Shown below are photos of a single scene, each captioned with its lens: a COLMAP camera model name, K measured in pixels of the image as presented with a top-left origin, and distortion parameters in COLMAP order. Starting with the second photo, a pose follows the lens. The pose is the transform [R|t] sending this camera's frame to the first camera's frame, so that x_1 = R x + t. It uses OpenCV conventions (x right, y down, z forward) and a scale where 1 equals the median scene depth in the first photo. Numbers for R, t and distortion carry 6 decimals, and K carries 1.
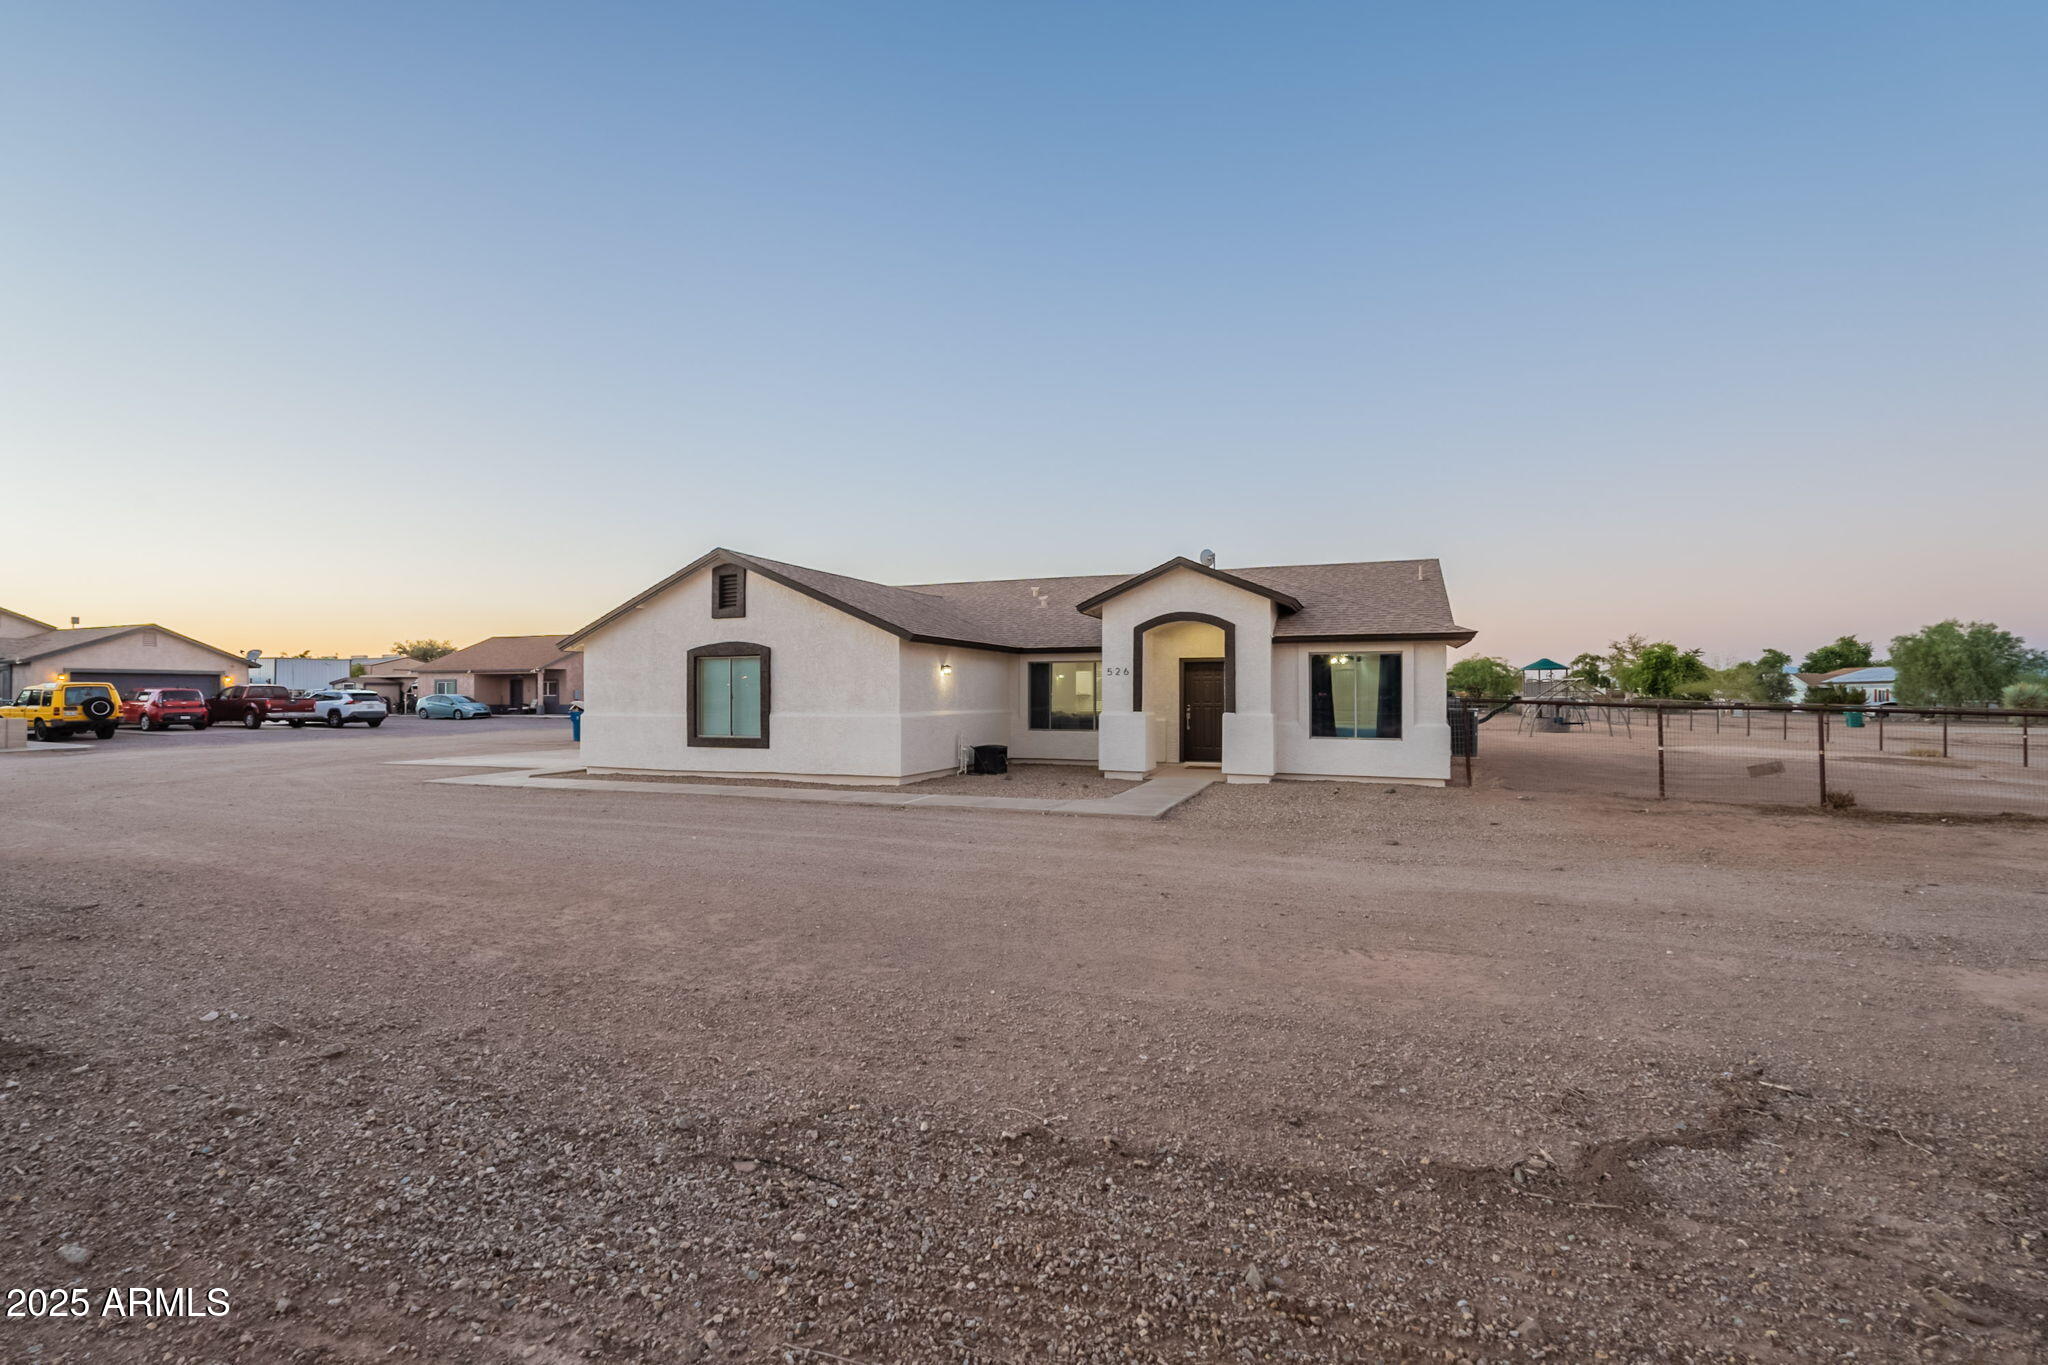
lens RADIAL K [[899.5, 0, 1024.0], [0, 899.5, 682.5], [0, 0, 1]] dist [-0.002956, -0.000209]
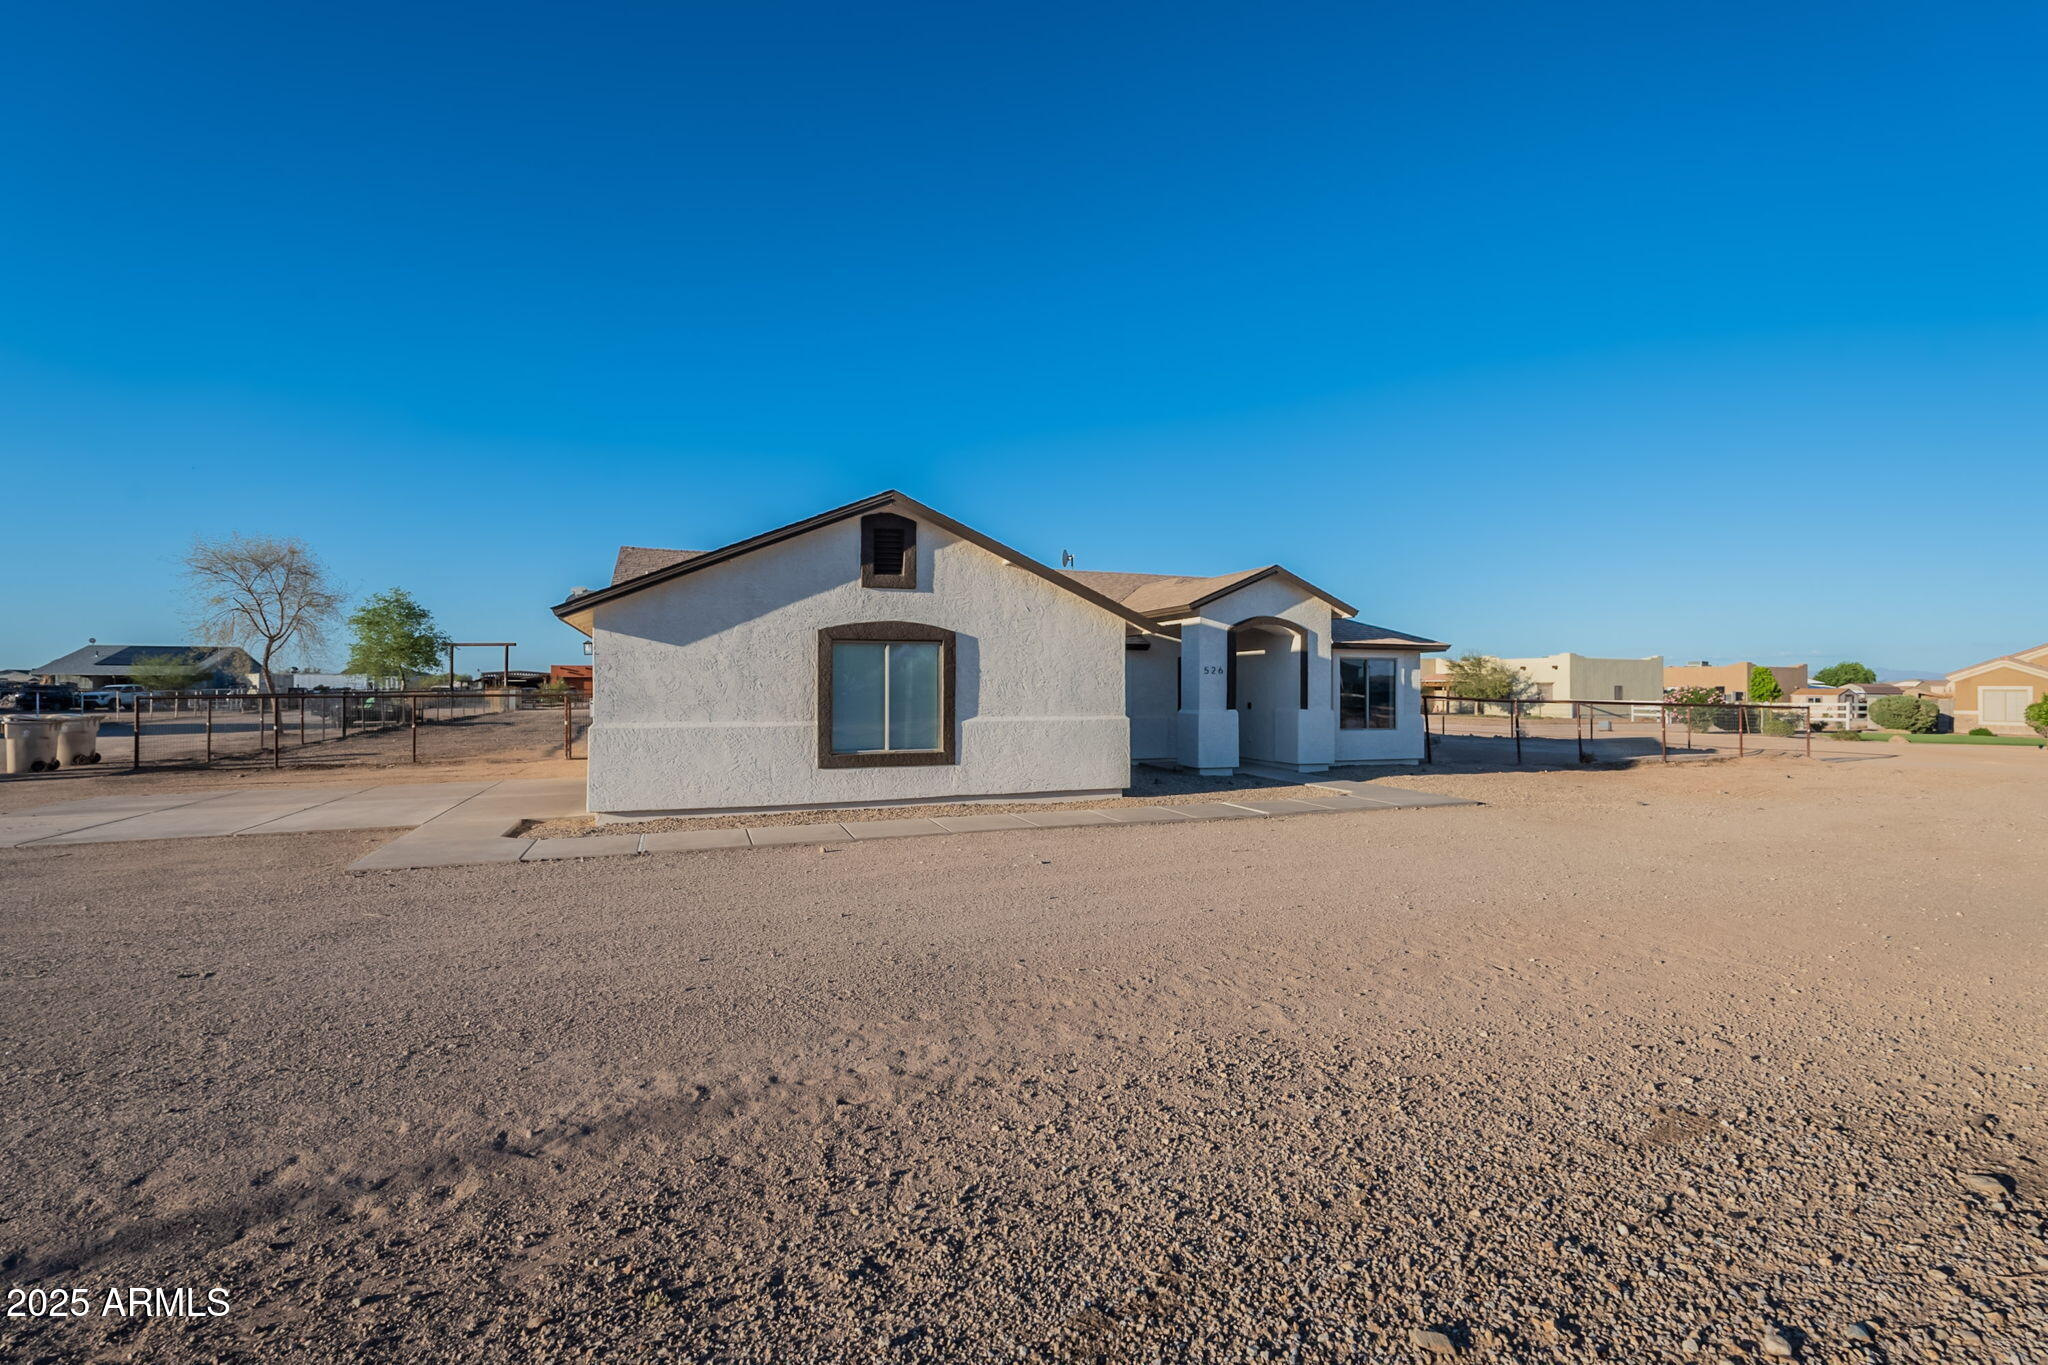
lens RADIAL K [[899.5, 0, 1024.0], [0, 899.5, 682.5], [0, 0, 1]] dist [-0.002956, -0.000209]
pose [[0.740341, 0.006200, 0.672203, -0.735768], [-0.008555, 0.999963, 0.000200, 0.003346], [-0.672177, -0.005899, 0.740367, 0.387187]]
